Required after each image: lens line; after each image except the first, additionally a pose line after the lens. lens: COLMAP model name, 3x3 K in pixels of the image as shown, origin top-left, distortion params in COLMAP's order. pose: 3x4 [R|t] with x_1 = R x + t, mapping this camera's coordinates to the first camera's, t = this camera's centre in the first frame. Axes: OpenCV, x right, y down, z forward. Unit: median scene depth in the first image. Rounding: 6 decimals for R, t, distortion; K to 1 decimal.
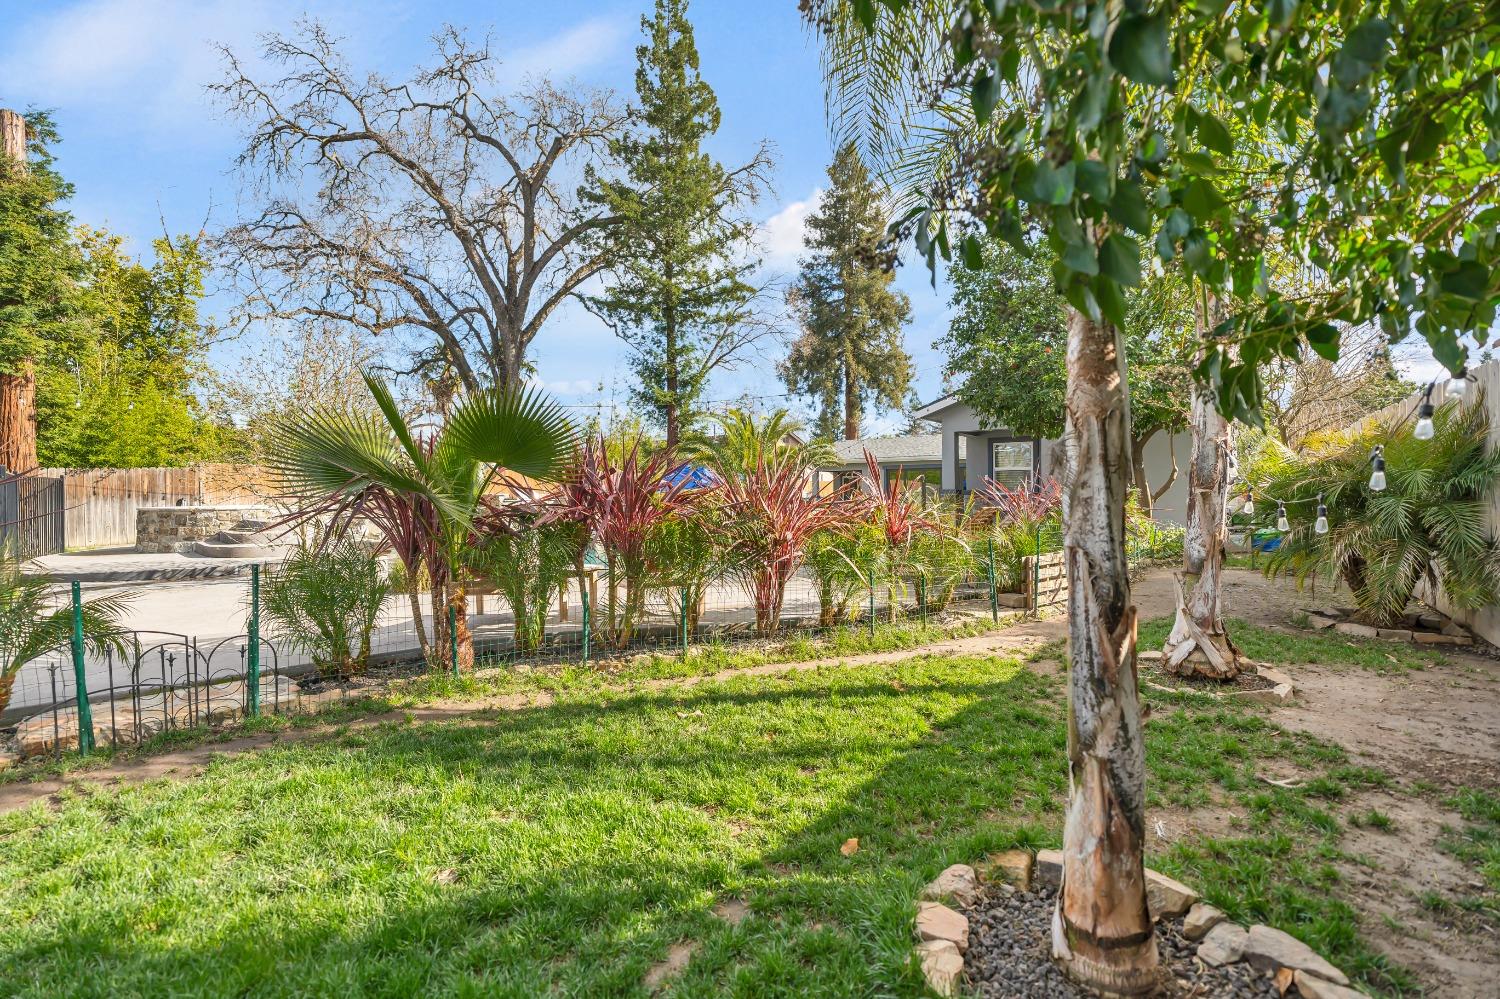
lens RADIAL K [[692.2, 0, 747.0], [0, 692.2, 493.5], [0, 0, 1]] dist [-0.000775, 0.000919]
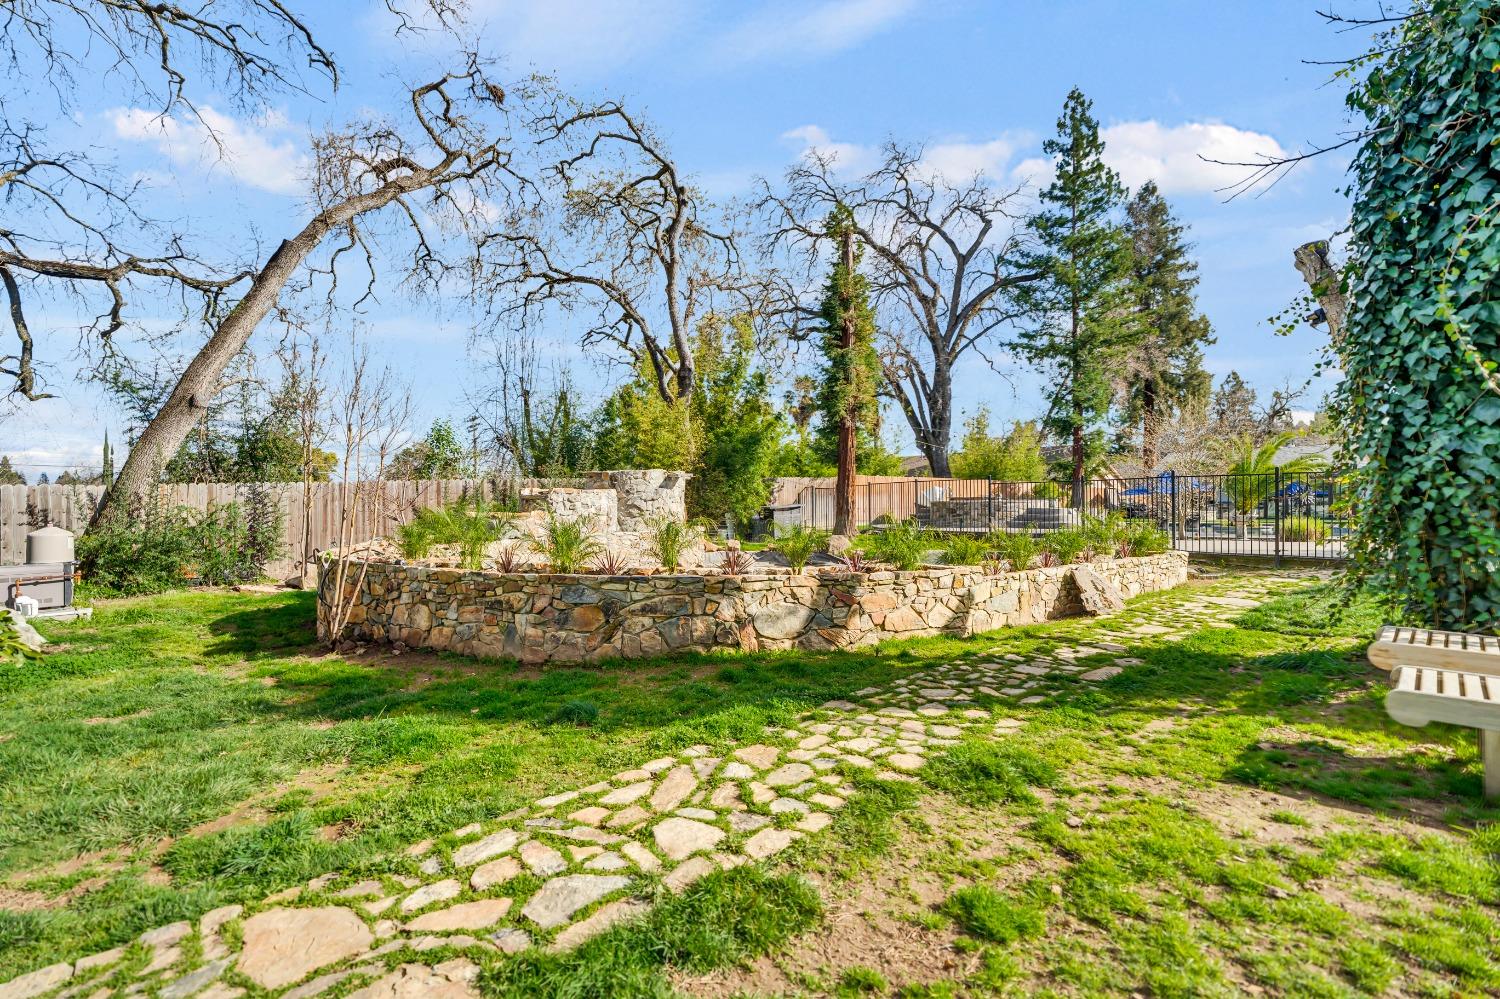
lens RADIAL K [[692.2, 0, 747.0], [0, 692.2, 493.5], [0, 0, 1]] dist [-0.000775, 0.000919]
pose [[0.982790, 0.002545, -0.184710, -0.543650], [-0.005377, 0.999876, -0.014833, 0.016237], [0.184650, 0.015571, 0.982681, -0.382744]]
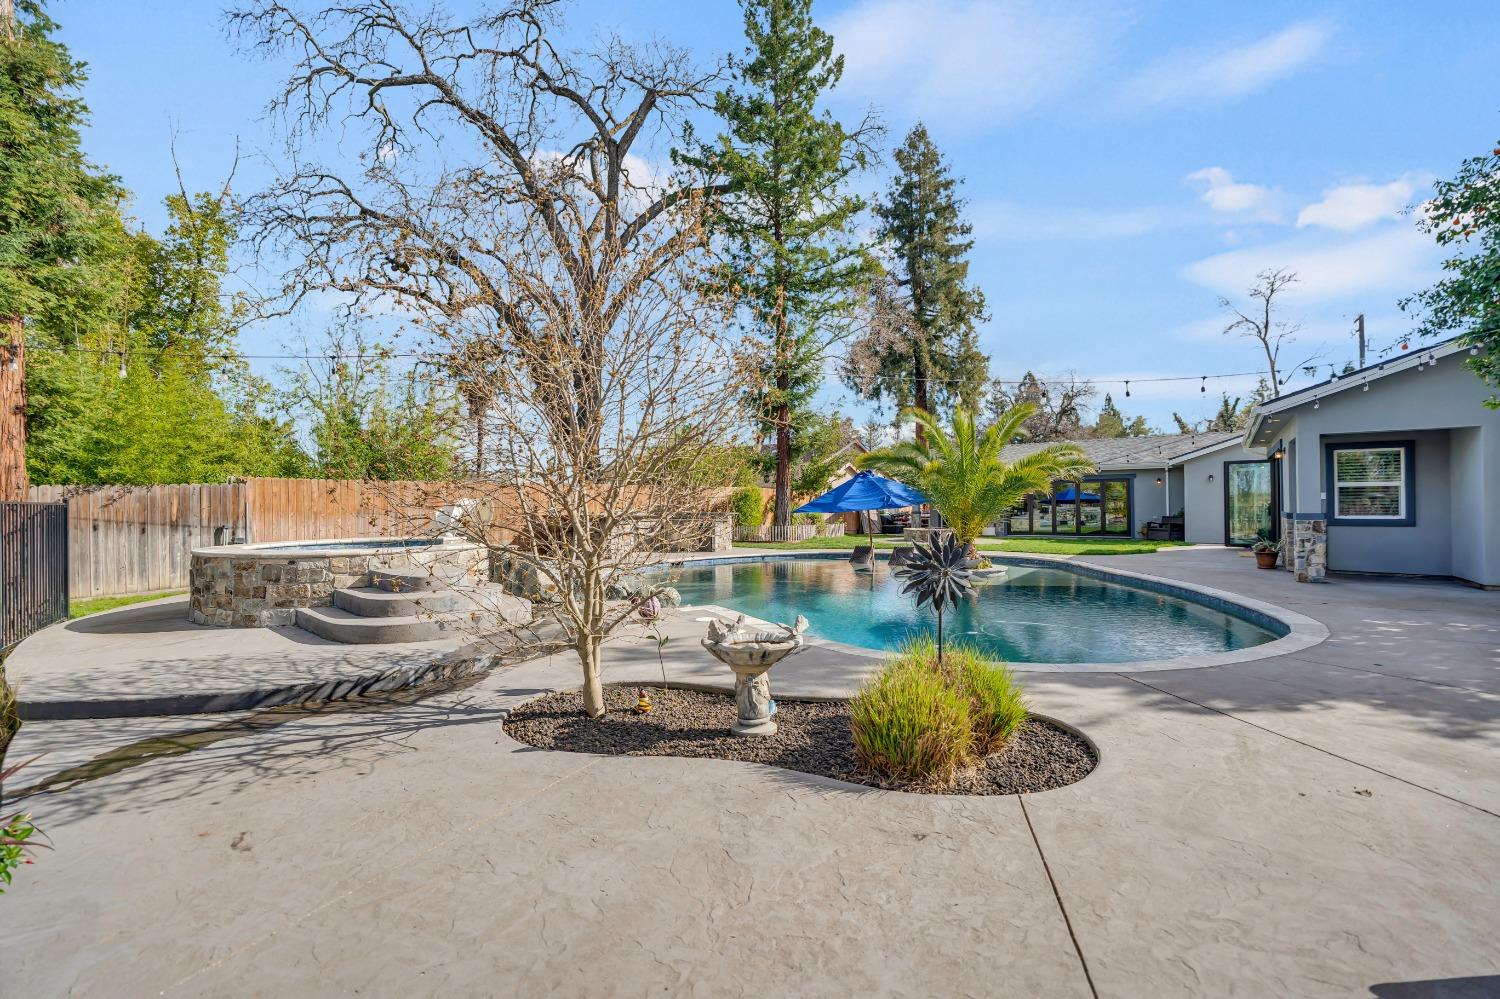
lens RADIAL K [[692.2, 0, 747.0], [0, 692.2, 493.5], [0, 0, 1]] dist [-0.000775, 0.000919]
pose [[0.999690, -0.001893, 0.024816, -0.204039], [0.002264, 0.999886, -0.014913, -0.011004], [-0.024785, 0.014964, 0.999581, 0.186346]]
